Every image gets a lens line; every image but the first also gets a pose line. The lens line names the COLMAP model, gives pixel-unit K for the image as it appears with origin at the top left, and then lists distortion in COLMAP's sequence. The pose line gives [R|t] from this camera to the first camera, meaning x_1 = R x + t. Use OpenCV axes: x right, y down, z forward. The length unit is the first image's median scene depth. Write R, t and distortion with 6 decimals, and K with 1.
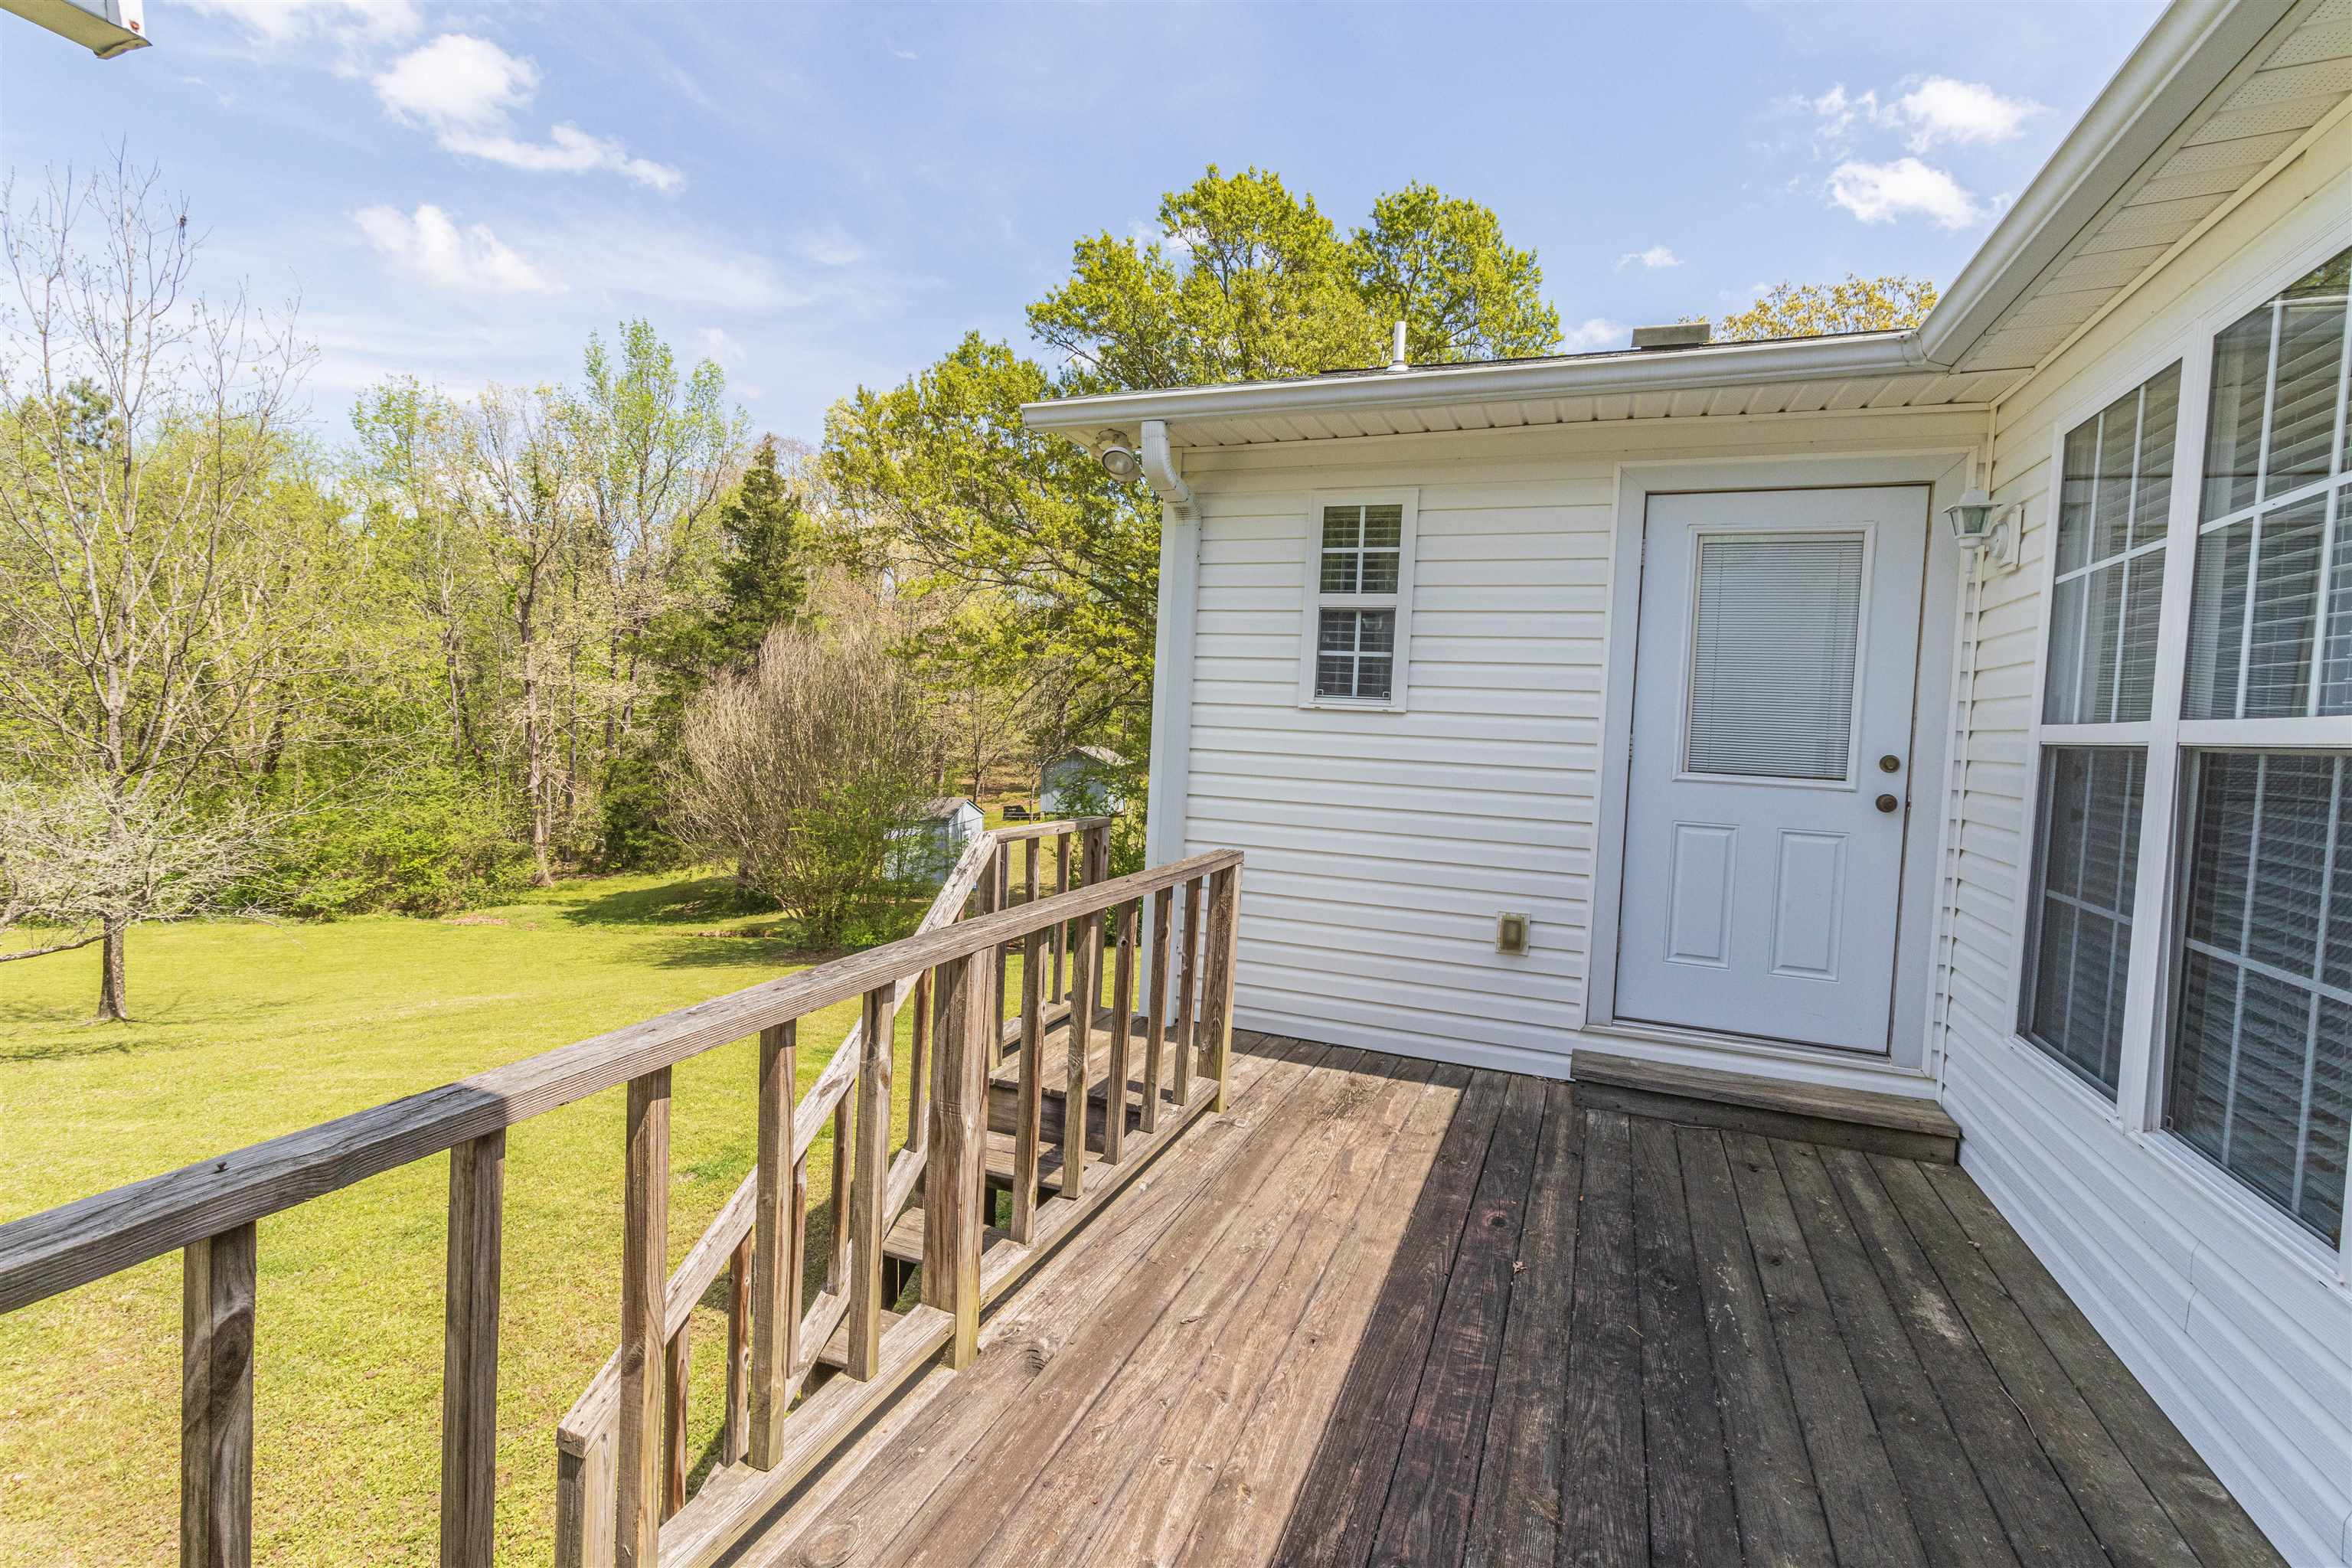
lens RADIAL K [[1080.7, 0, 1172.3], [0, 1080.7, 767.2], [0, 0, 1]] dist [-0.000561, 0.000450]
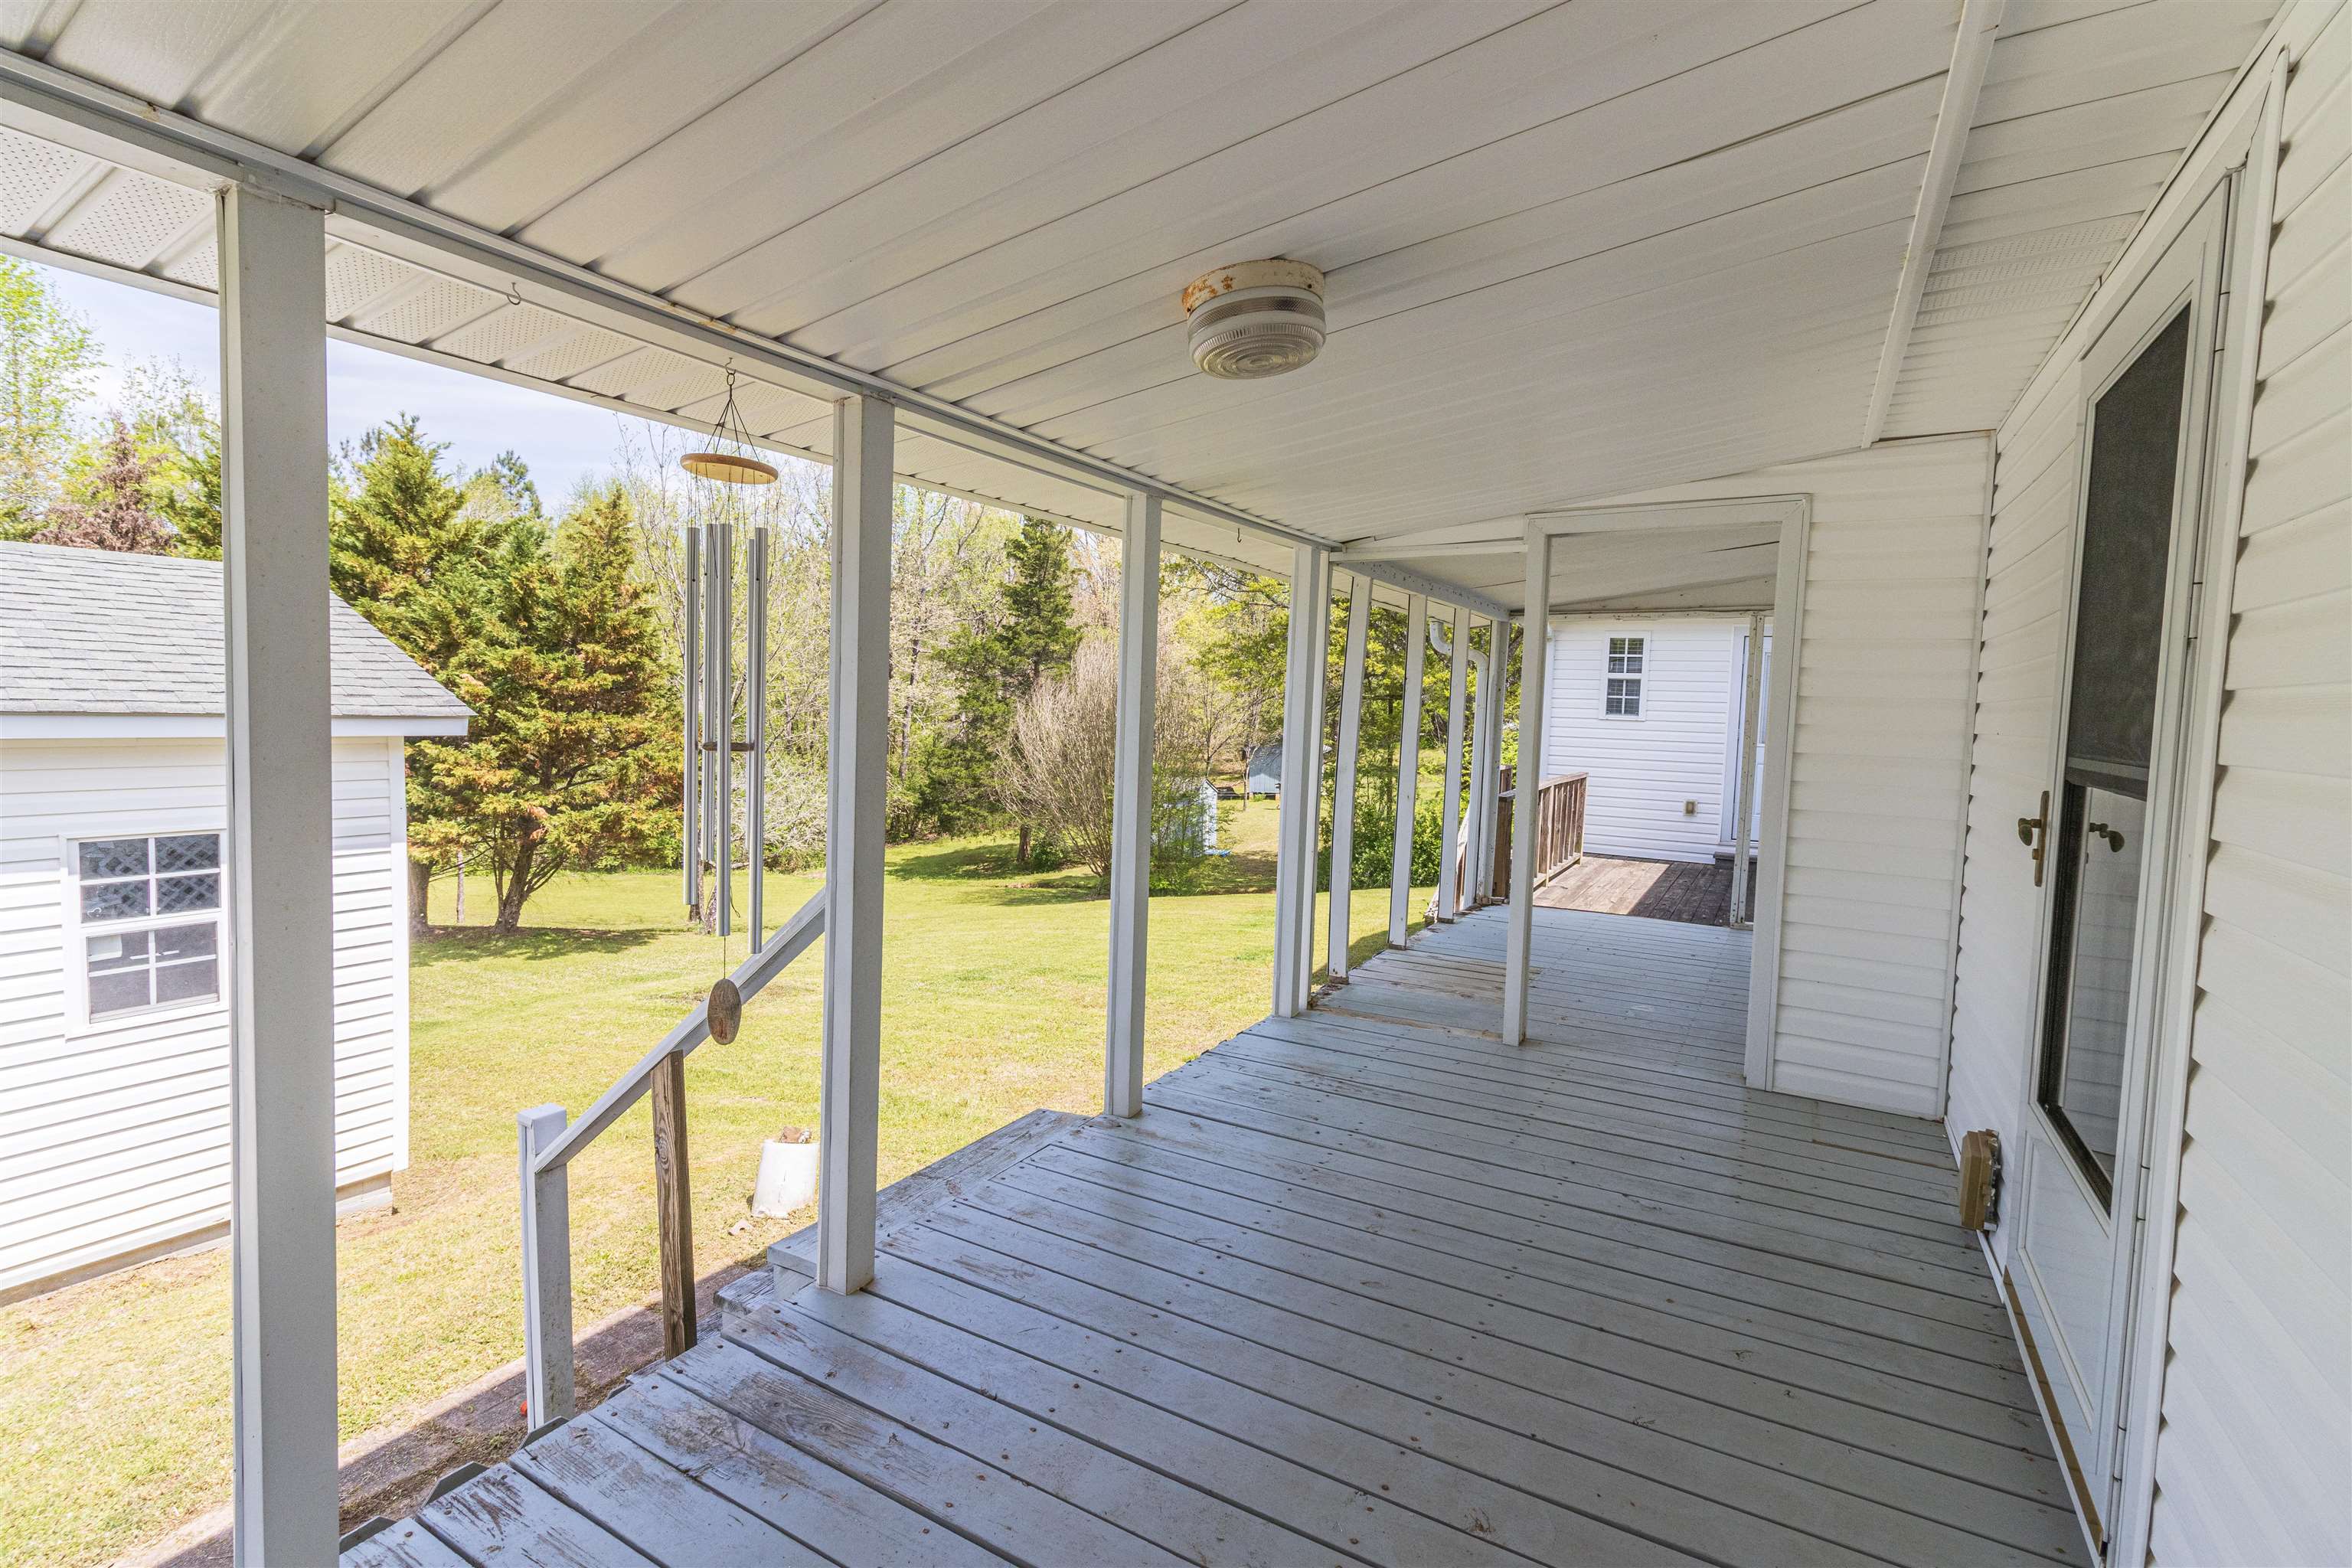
lens RADIAL K [[1080.7, 0, 1172.3], [0, 1080.7, 767.2], [0, 0, 1]] dist [-0.000561, 0.000450]
pose [[0.989624, -0.003413, -0.143644, -0.064859], [0.005112, 0.999921, 0.011459, 0.002933], [0.143593, -0.012074, 0.989563, -0.208626]]
